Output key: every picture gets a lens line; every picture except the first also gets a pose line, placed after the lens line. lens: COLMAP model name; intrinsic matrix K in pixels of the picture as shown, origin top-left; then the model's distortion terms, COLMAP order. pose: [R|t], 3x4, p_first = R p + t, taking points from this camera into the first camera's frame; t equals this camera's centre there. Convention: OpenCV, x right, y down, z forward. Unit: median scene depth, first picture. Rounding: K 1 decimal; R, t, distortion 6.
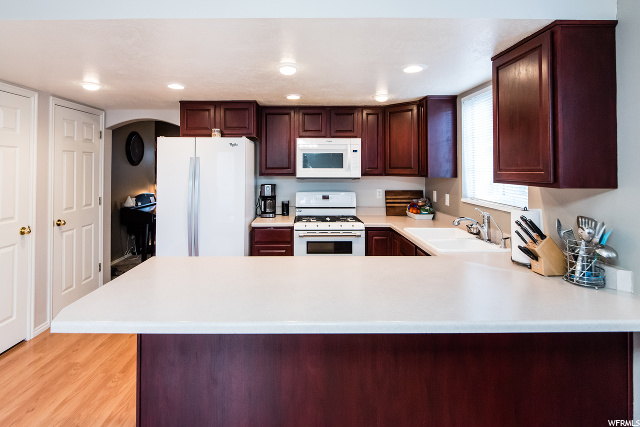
lens RADIAL K [[281.9, 0, 277.7], [0, 281.9, 166.6], [0, 0, 1]] dist [0.003952, -0.001369]
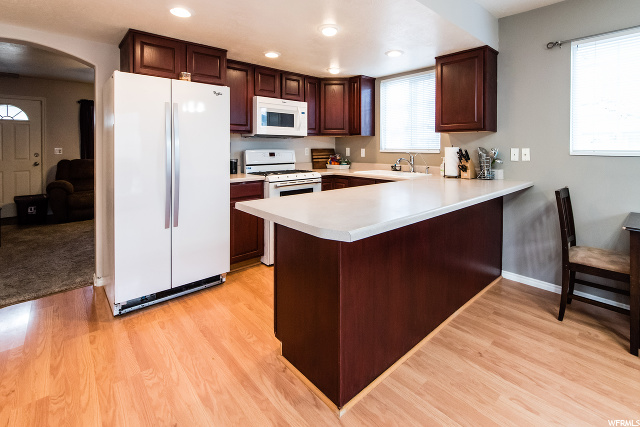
lens RADIAL K [[289.1, 0, 293.2], [0, 289.1, 149.3], [0, 0, 1]] dist [0.002000, -0.001850]
pose [[0.772362, 0.005968, 0.635155, -0.511448], [-0.021418, 0.999632, 0.016652, 0.075283], [-0.634821, -0.026465, 0.772206, 0.105698]]
